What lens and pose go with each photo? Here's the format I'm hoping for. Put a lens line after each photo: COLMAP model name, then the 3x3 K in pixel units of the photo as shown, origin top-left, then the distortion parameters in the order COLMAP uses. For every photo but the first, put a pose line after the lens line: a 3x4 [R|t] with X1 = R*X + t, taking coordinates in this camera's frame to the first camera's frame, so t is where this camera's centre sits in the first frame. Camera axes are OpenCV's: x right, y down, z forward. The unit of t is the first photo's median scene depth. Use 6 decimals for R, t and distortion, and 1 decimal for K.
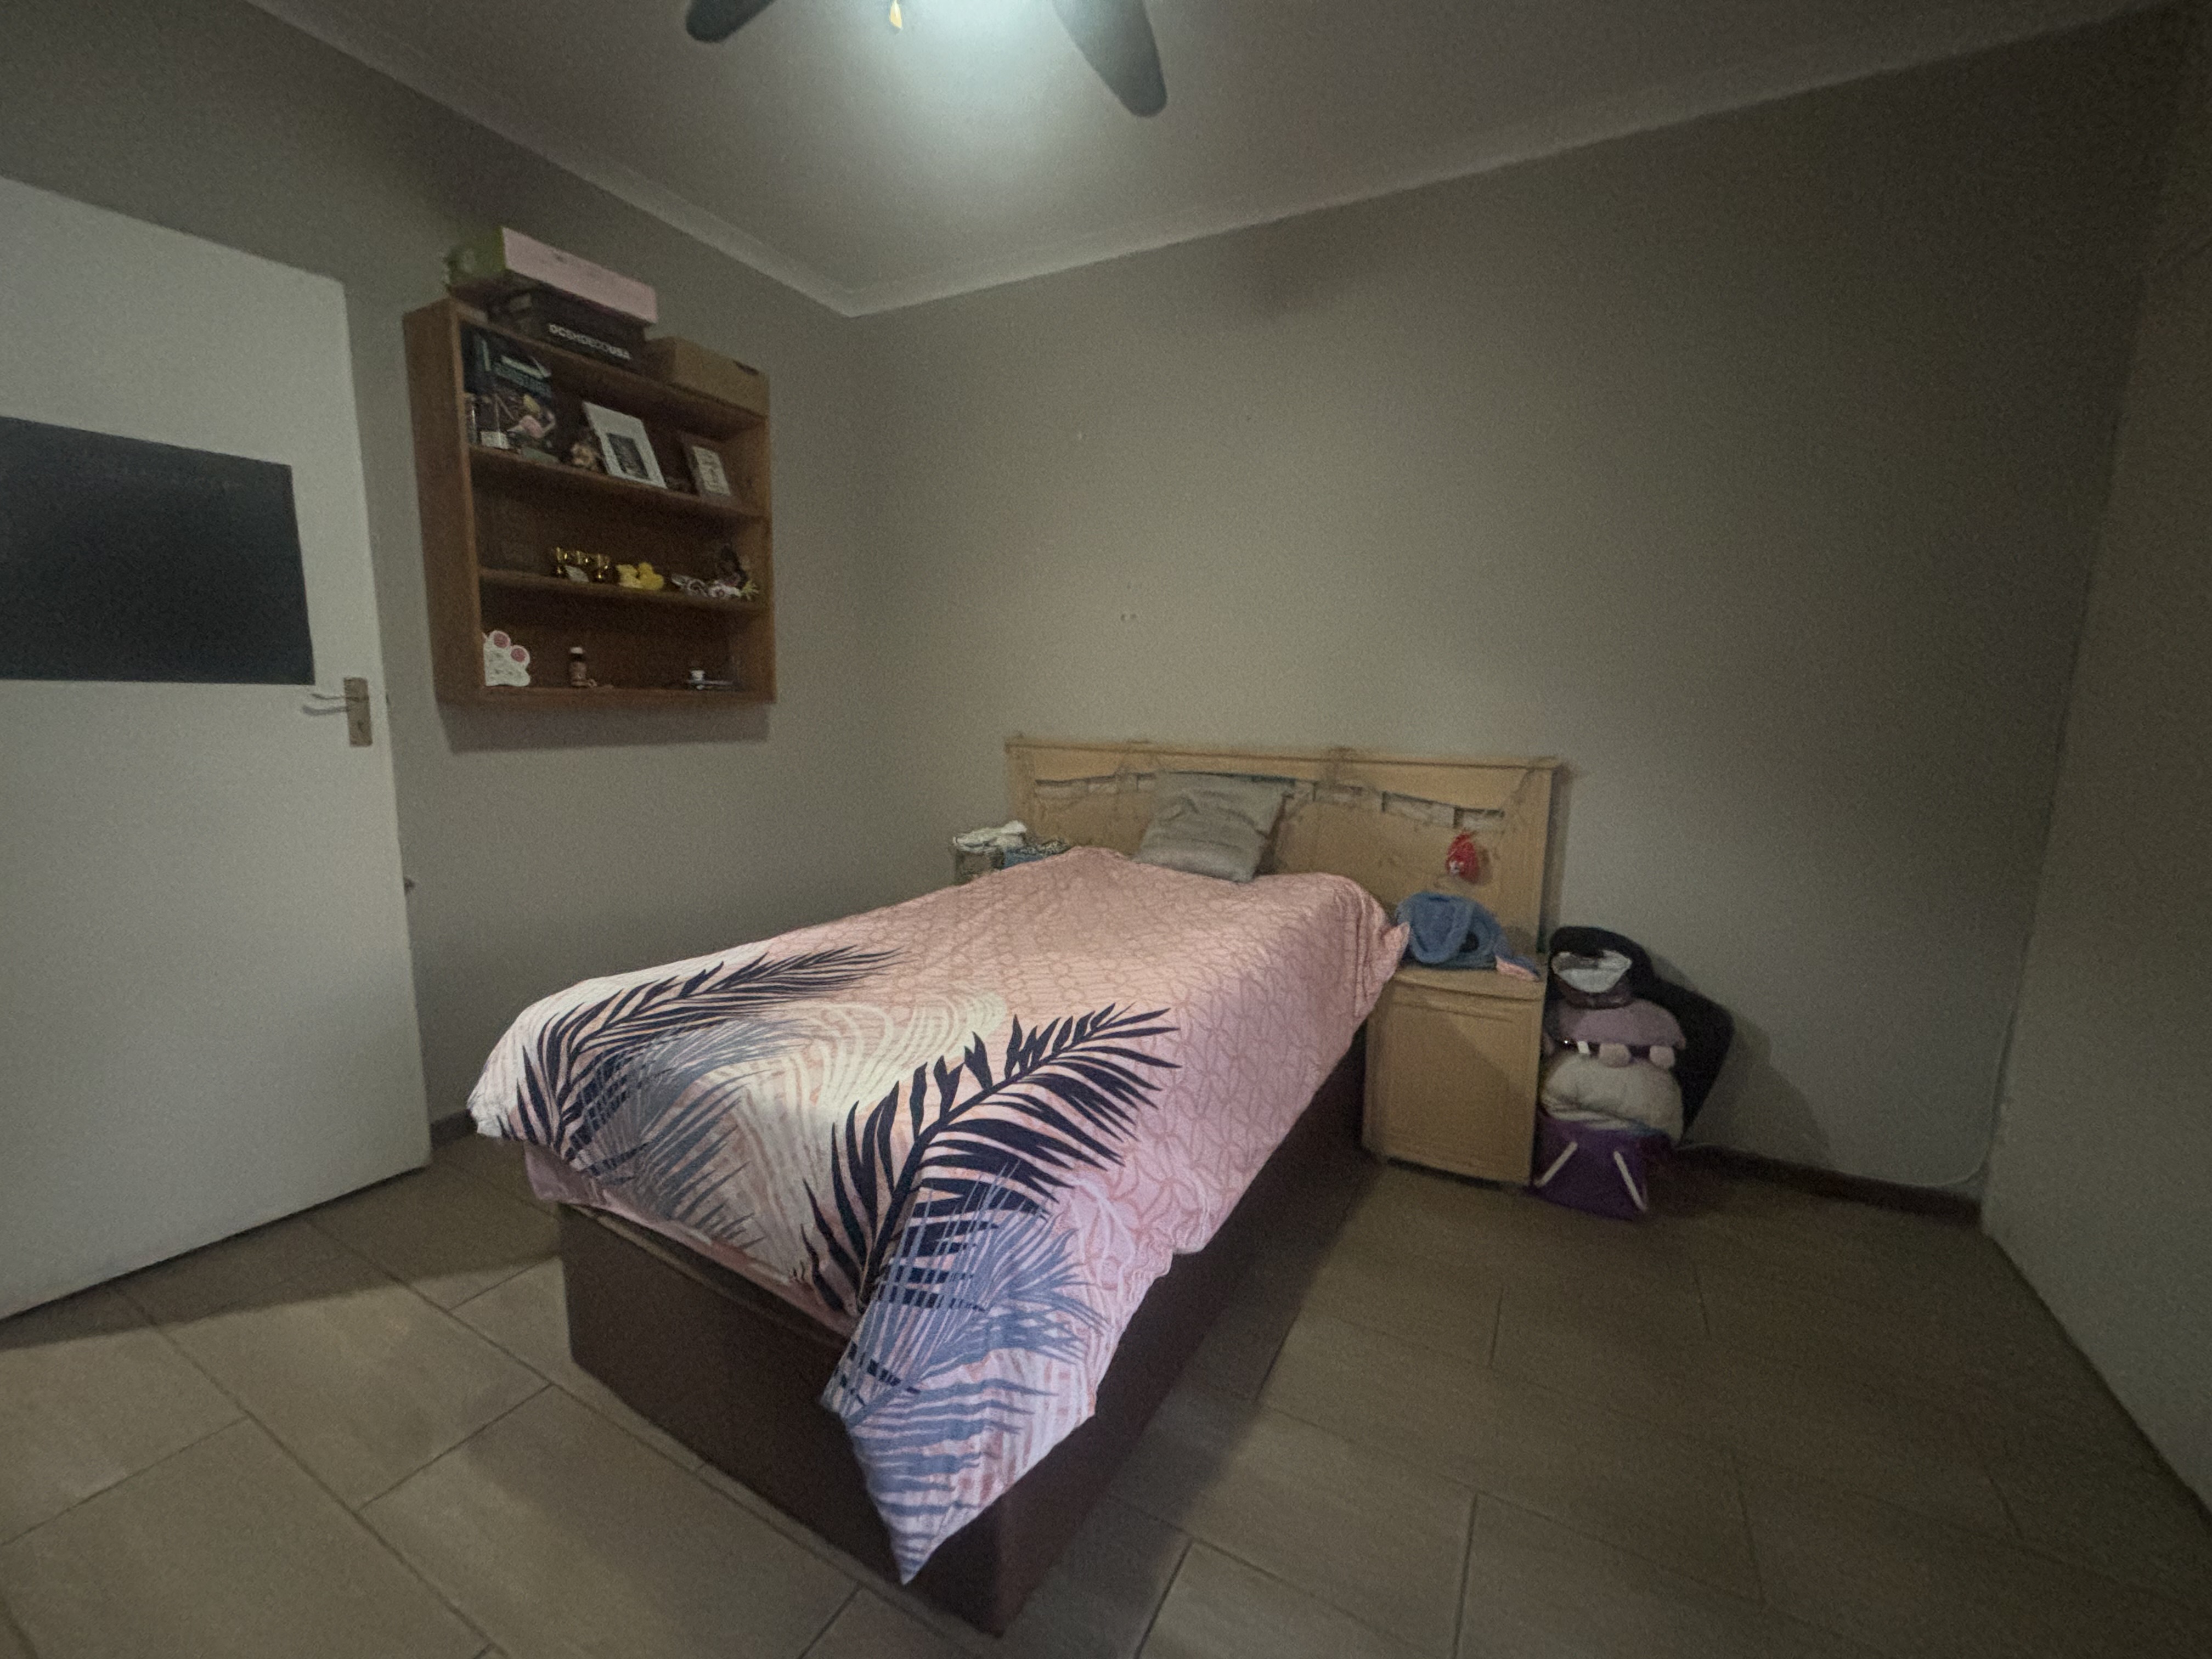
lens RADIAL K [[883.0, 0, 1108.3], [0, 883.0, 829.8], [0, 0, 1]] dist [0.004541, 0.000067]
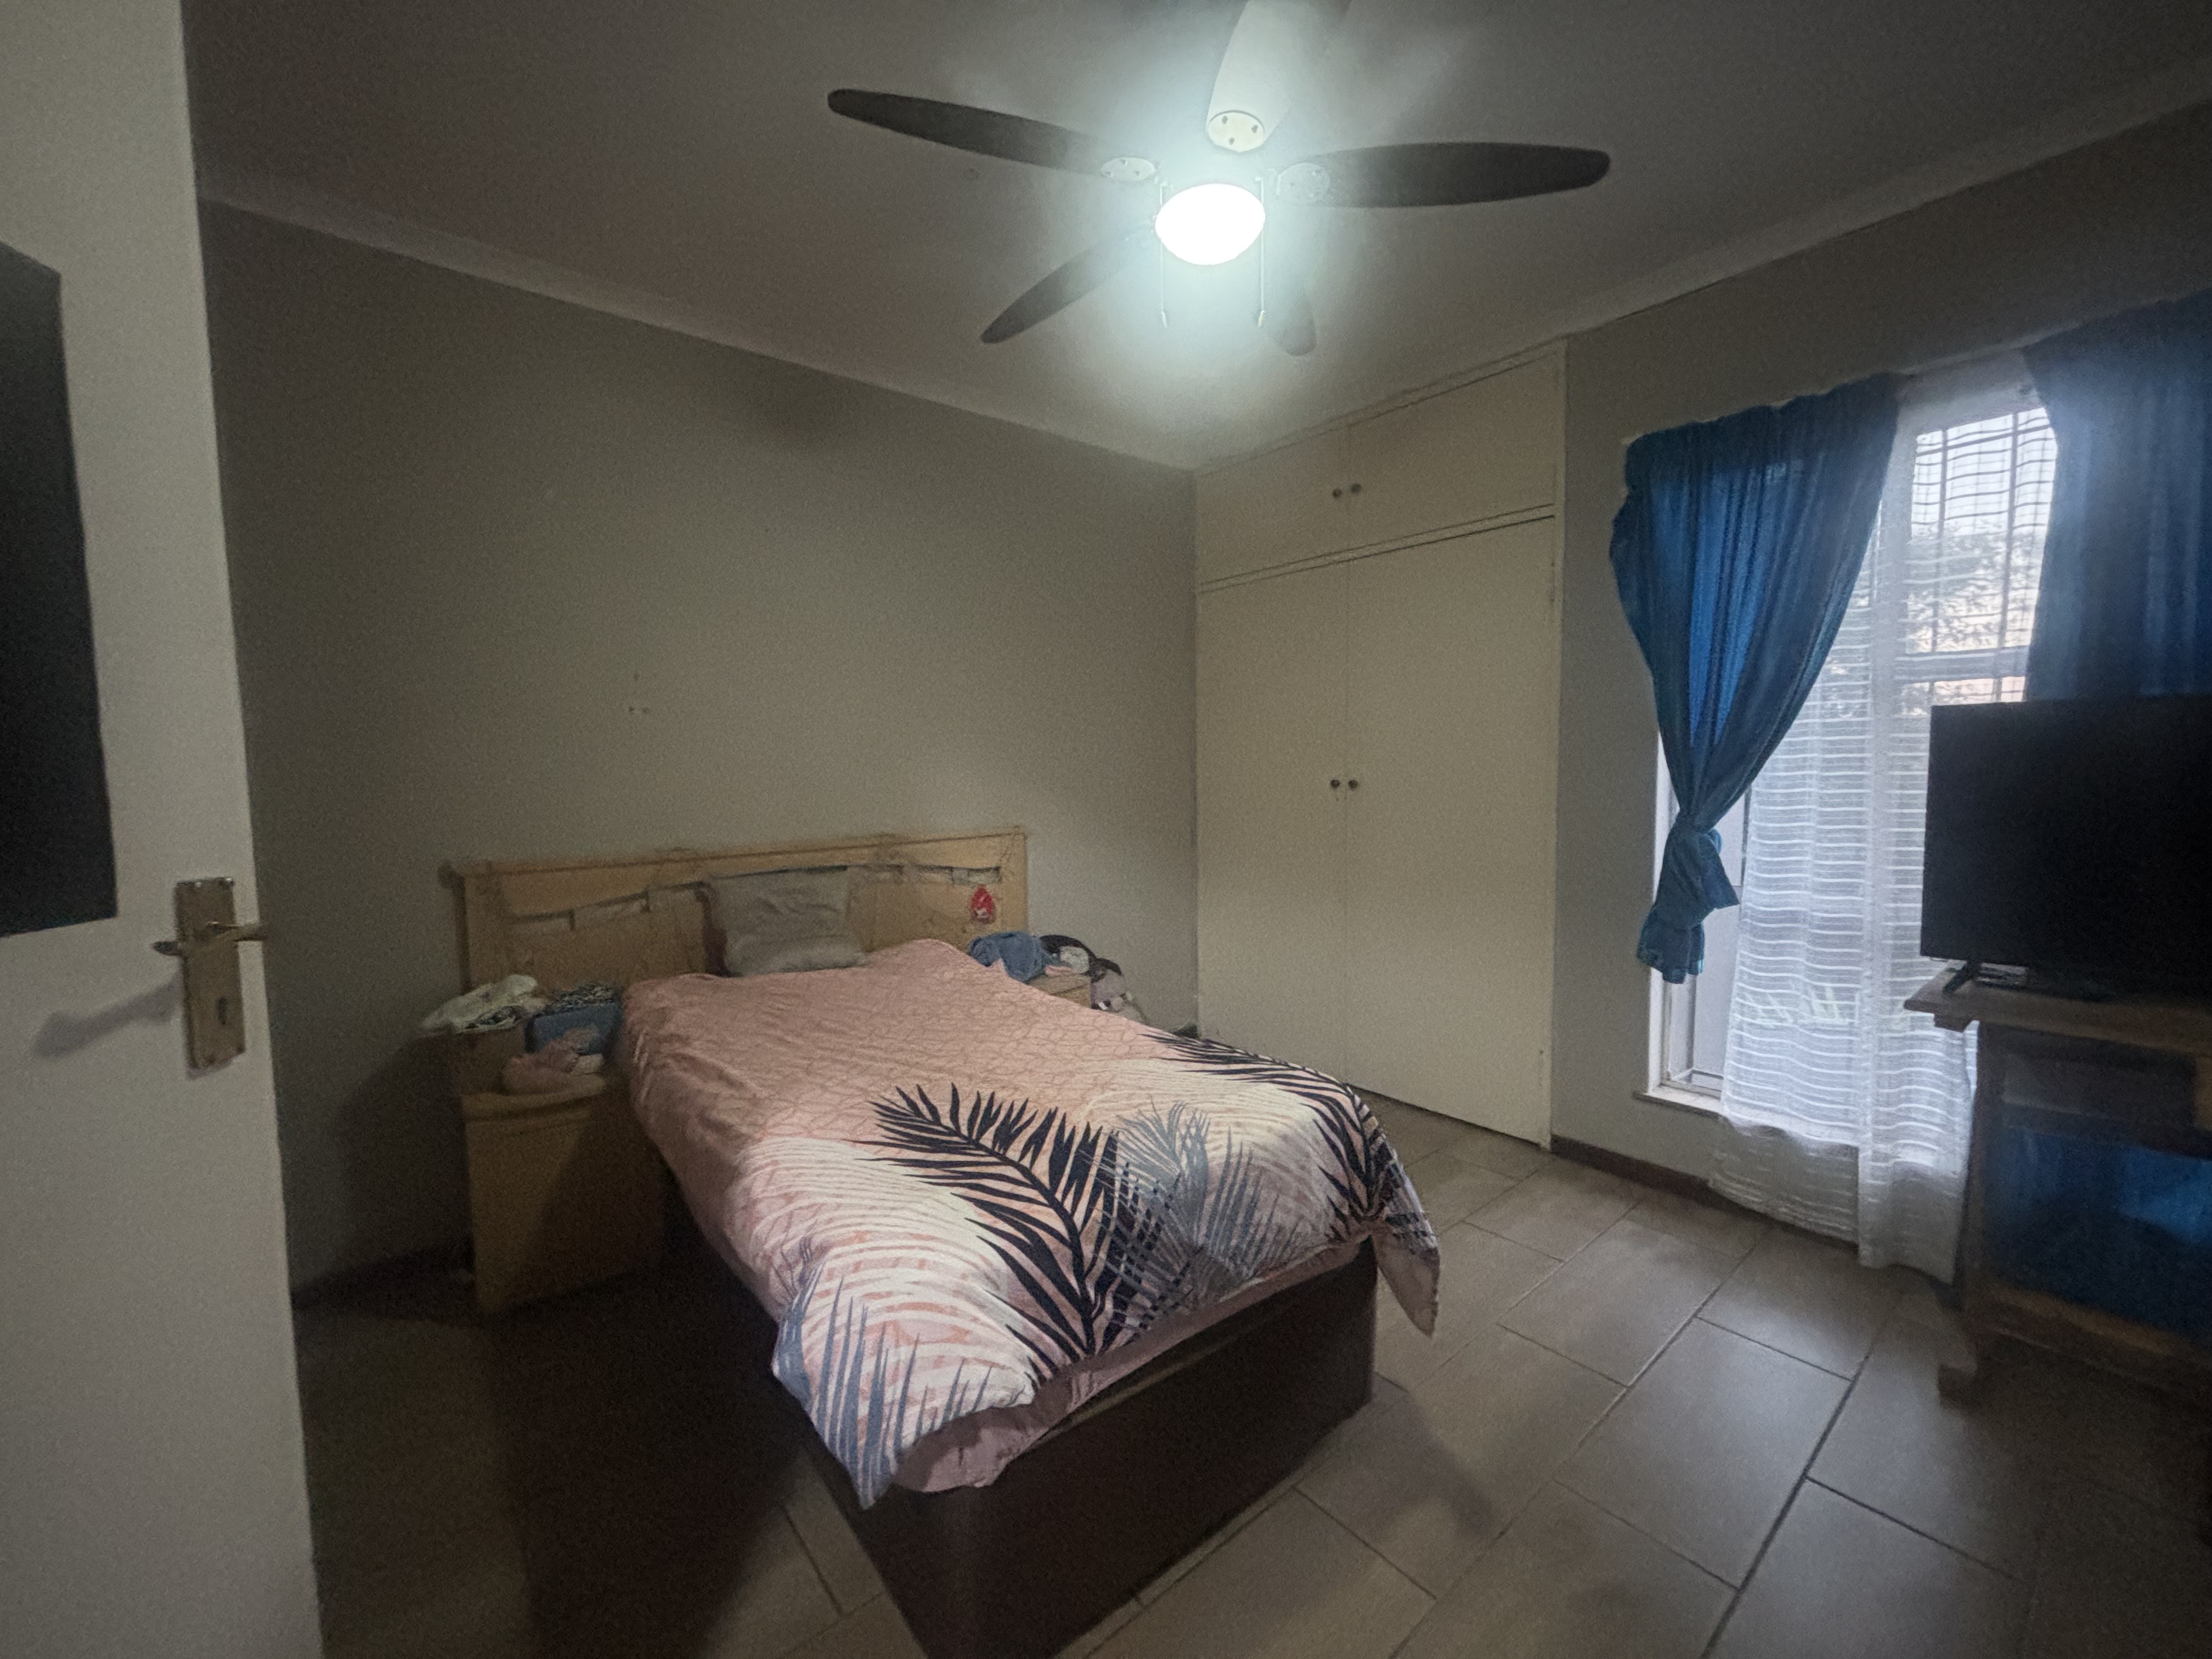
lens RADIAL K [[883.0, 0, 1107.8], [0, 883.0, 827.2], [0, 0, 1]] dist [0.004541, 0.000067]
pose [[0.377345, -0.091908, 0.921501, -1.187020], [0.158306, 0.986818, 0.033598, -0.159270], [-0.912442, 0.133201, 0.386921, 0.484415]]
